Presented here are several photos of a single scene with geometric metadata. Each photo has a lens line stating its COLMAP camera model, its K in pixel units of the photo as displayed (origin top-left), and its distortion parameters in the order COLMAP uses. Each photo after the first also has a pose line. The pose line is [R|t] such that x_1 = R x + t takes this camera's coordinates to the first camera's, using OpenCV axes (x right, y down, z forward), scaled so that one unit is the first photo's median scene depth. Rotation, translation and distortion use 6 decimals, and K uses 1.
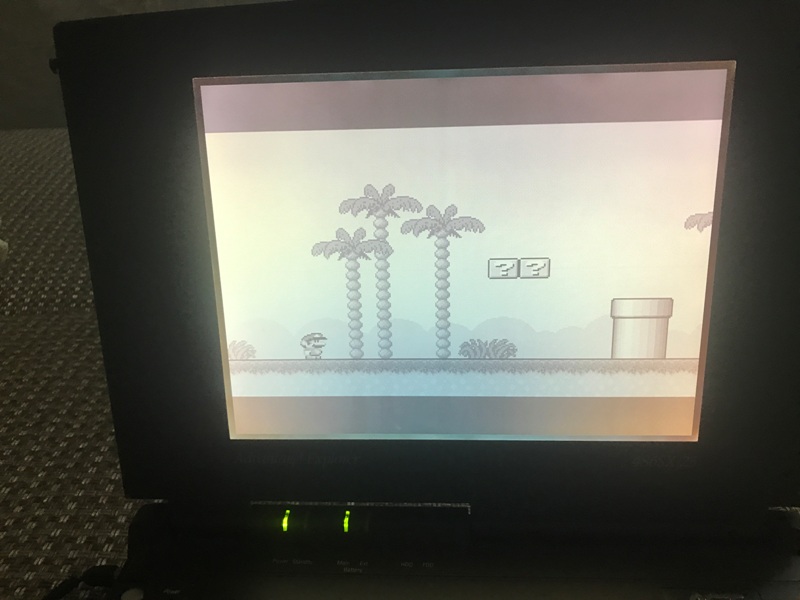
lens RADIAL K [[657.5, 0, 401.2], [0, 657.5, 297.9], [0, 0, 1]] dist [0.019329, -0.041400]
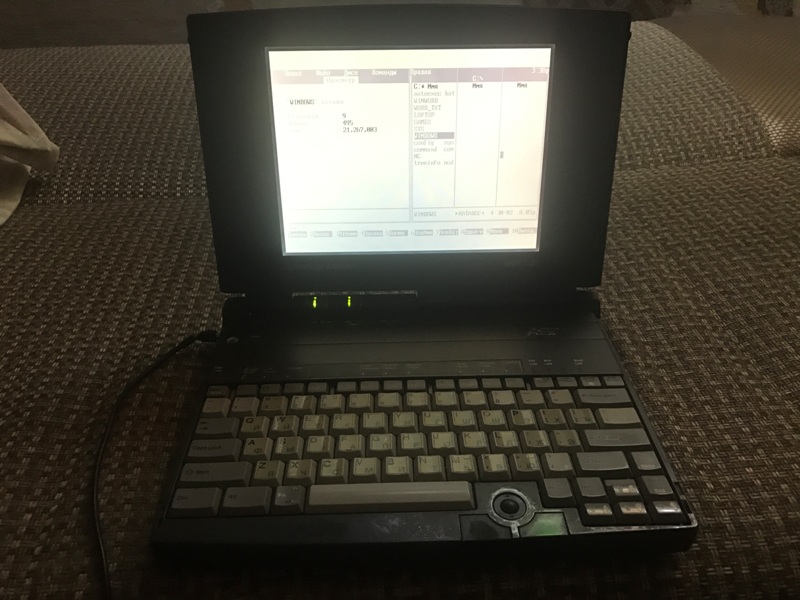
lens RADIAL K [[657.5, 0, 398.0], [0, 657.5, 296.1], [0, 0, 1]] dist [0.019329, -0.041400]
pose [[0.996727, -0.014893, 0.079452, -0.069334], [0.004988, 0.992340, 0.123440, 0.079074], [-0.080682, -0.122639, 0.989166, -0.586382]]
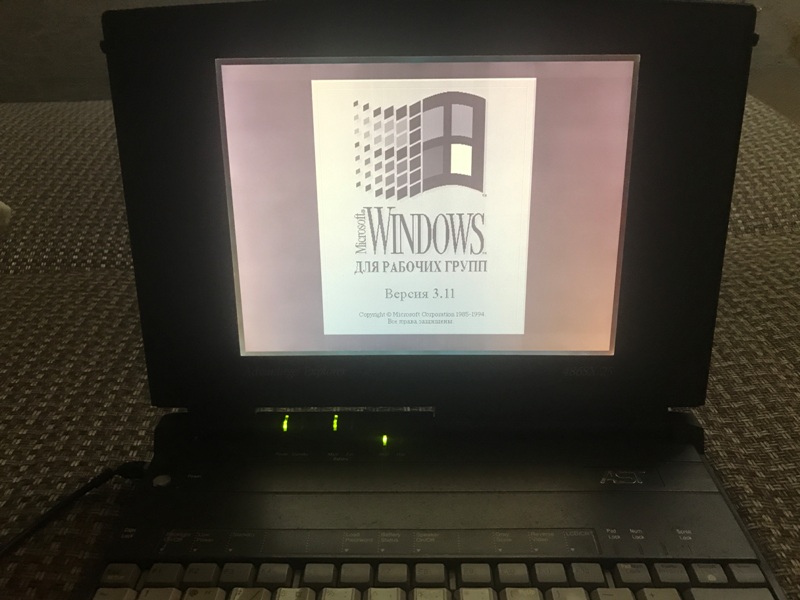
lens RADIAL K [[657.5, 0, 400.5], [0, 657.5, 299.9], [0, 0, 1]] dist [0.019329, -0.041400]
pose [[0.998926, 0.004221, 0.046148, -0.014355], [-0.005536, 0.999582, 0.028392, 0.054614], [-0.046009, -0.028617, 0.998531, -0.177118]]
